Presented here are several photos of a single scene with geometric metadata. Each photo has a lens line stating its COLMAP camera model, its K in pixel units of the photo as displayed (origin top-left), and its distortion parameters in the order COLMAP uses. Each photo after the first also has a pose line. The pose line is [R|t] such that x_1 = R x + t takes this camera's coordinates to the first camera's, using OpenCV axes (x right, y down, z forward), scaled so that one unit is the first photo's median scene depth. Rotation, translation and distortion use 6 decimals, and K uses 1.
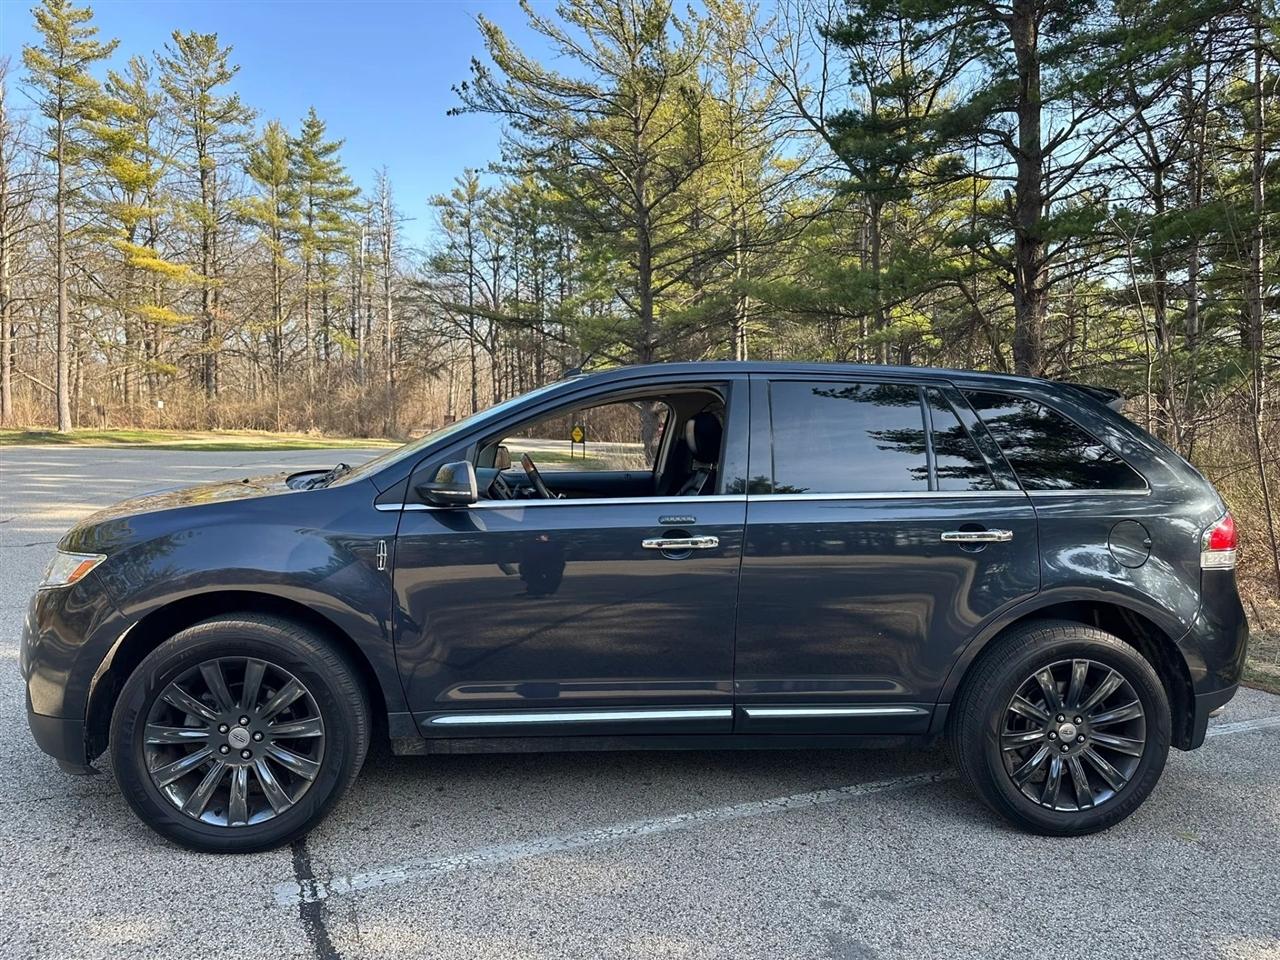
lens RADIAL K [[897.6, 0, 646.4], [0, 897.6, 479.1], [0, 0, 1]] dist [0.042143, -0.053871]
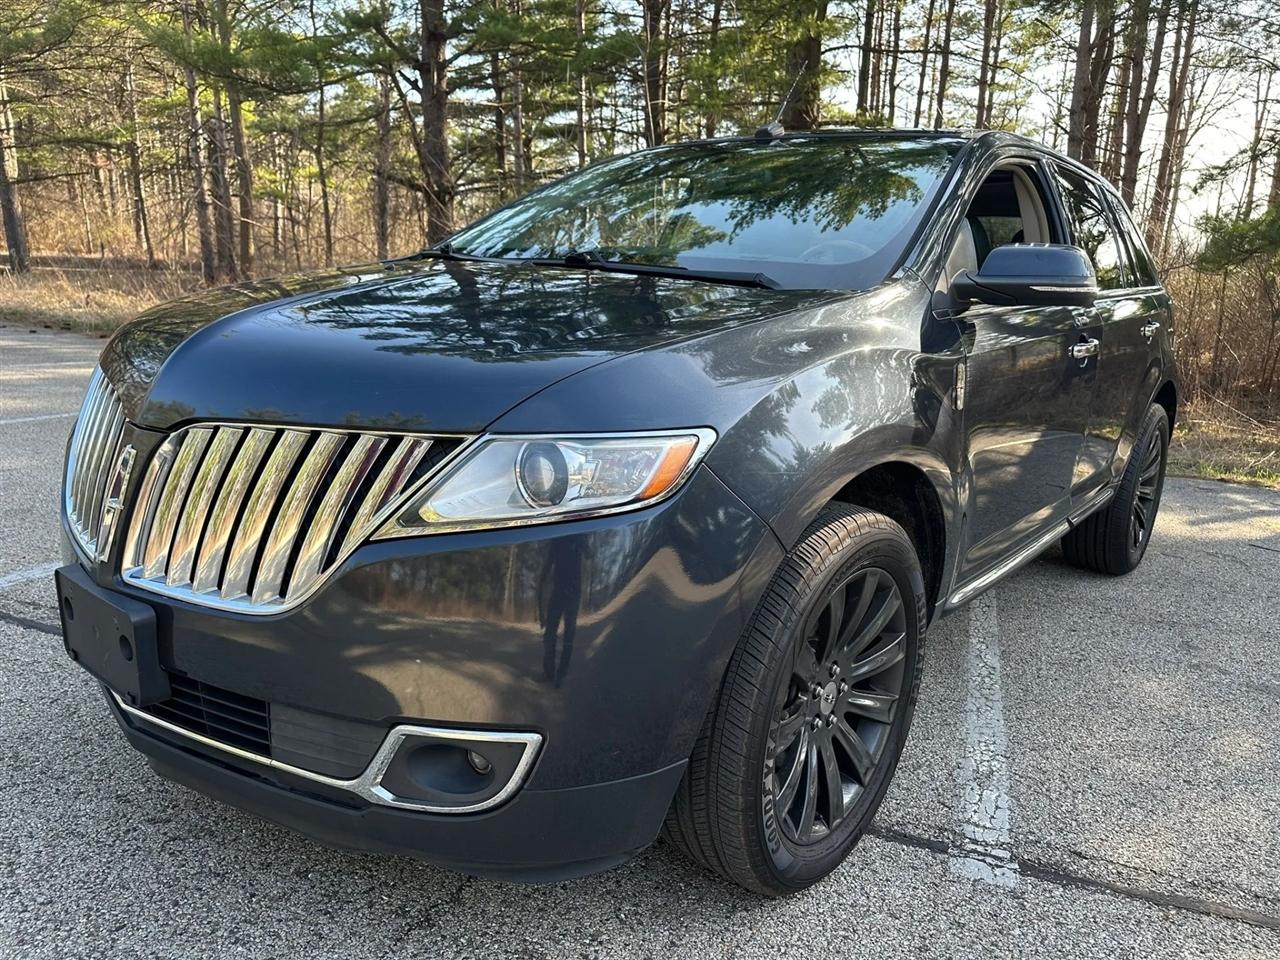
lens RADIAL K [[897.6, 0, 646.4], [0, 897.6, 479.1], [0, 0, 1]] dist [0.042143, -0.053871]
pose [[0.717363, -0.147745, 0.680854, -0.819183], [0.006980, 0.978731, 0.205030, 0.010688], [-0.696665, -0.142329, 0.703136, 0.589711]]
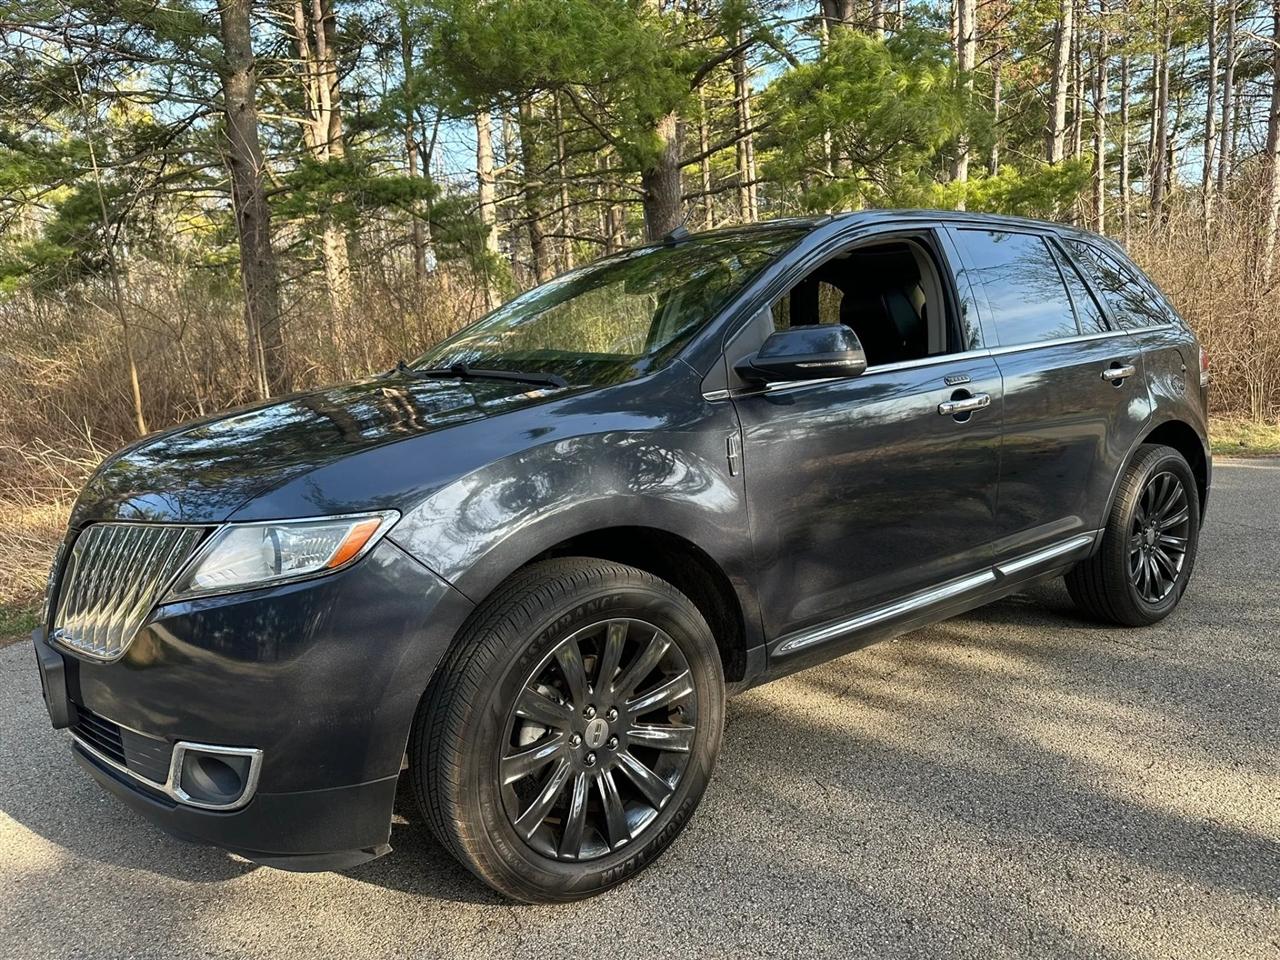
lens RADIAL K [[884.8, 0, 640.0], [0, 884.8, 480.0], [0, 0, 1]] dist [0.060270, -0.059353]
pose [[0.853153, -0.143541, 0.501524, -0.652554], [0.094098, 0.987973, 0.122695, 0.003860], [-0.513104, -0.057485, 0.856399, 0.338037]]
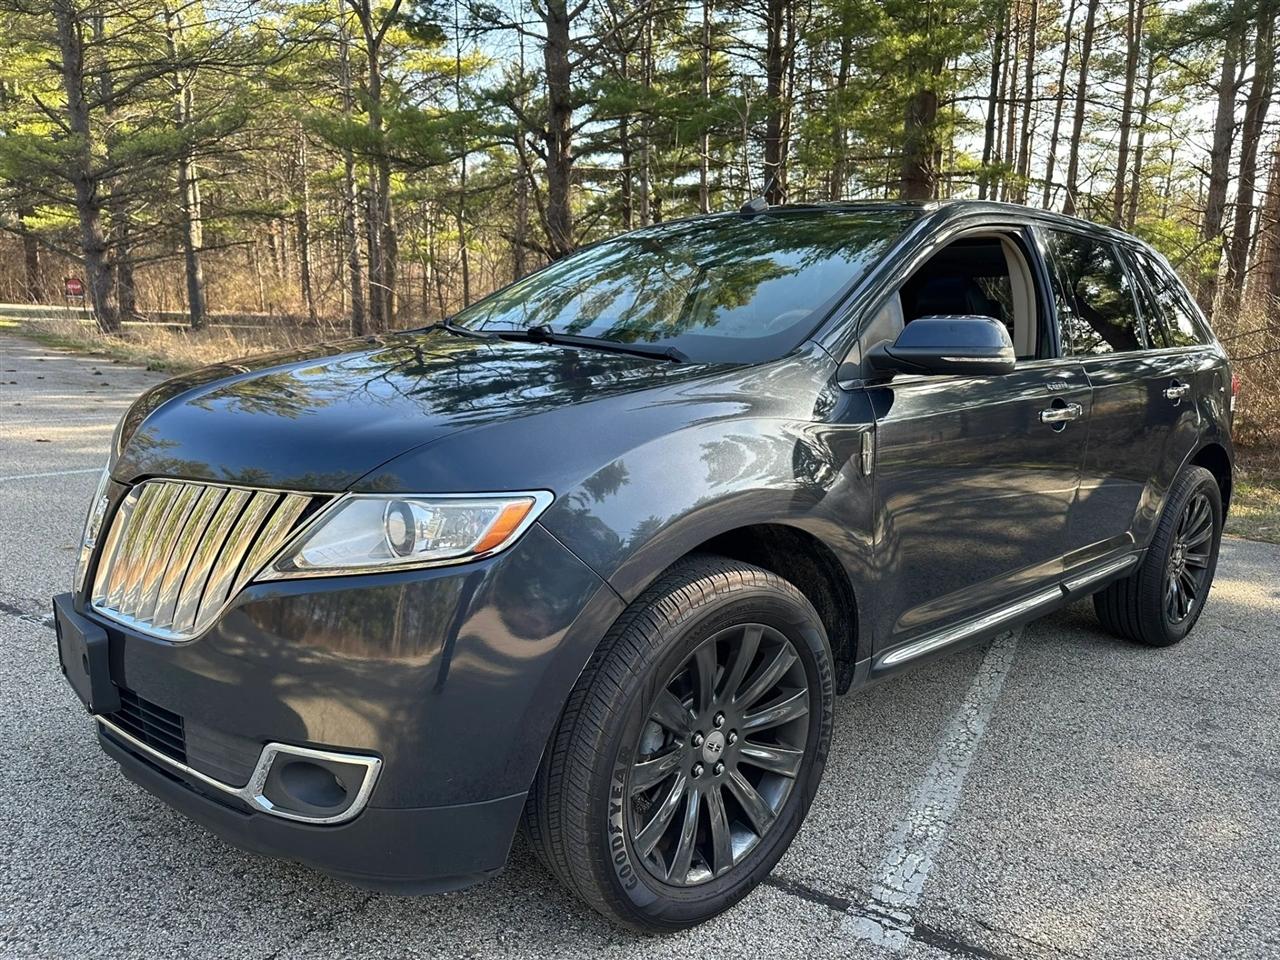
lens RADIAL K [[895.1, 0, 640.0], [0, 895.1, 480.0], [0, 0, 1]] dist [0.046592, -0.055898]
pose [[0.816788, -0.097499, 0.568640, -0.737055], [0.012583, 0.988393, 0.151397, -0.002531], [-0.576801, -0.116504, 0.808534, 0.462343]]
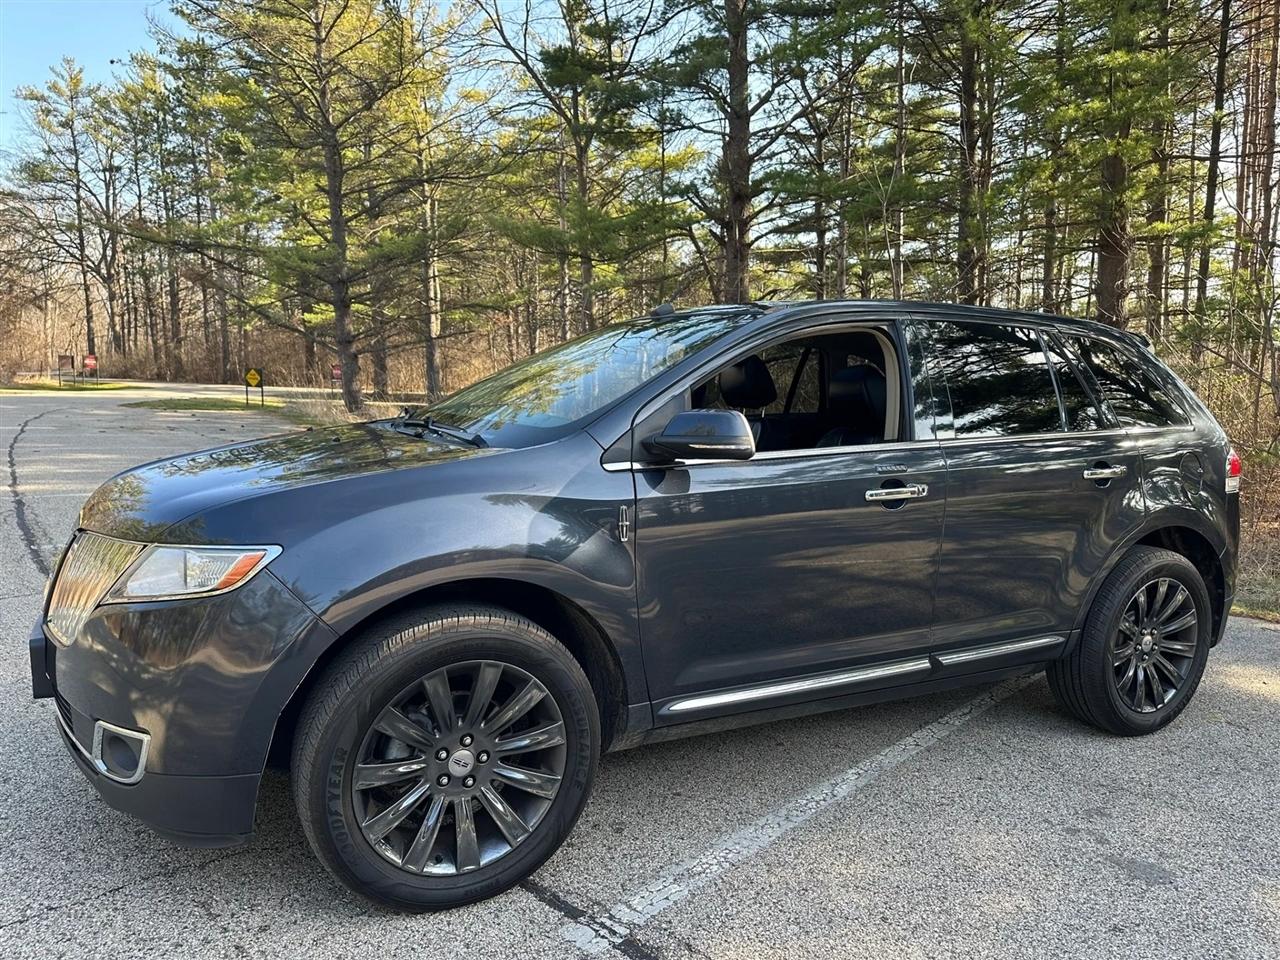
lens RADIAL K [[897.6, 0, 646.4], [0, 897.6, 479.1], [0, 0, 1]] dist [0.042143, -0.053871]
pose [[0.930496, -0.042535, 0.363823, -0.503729], [0.019681, 0.997606, 0.066295, -0.010029], [-0.365772, -0.054527, 0.929106, 0.191129]]
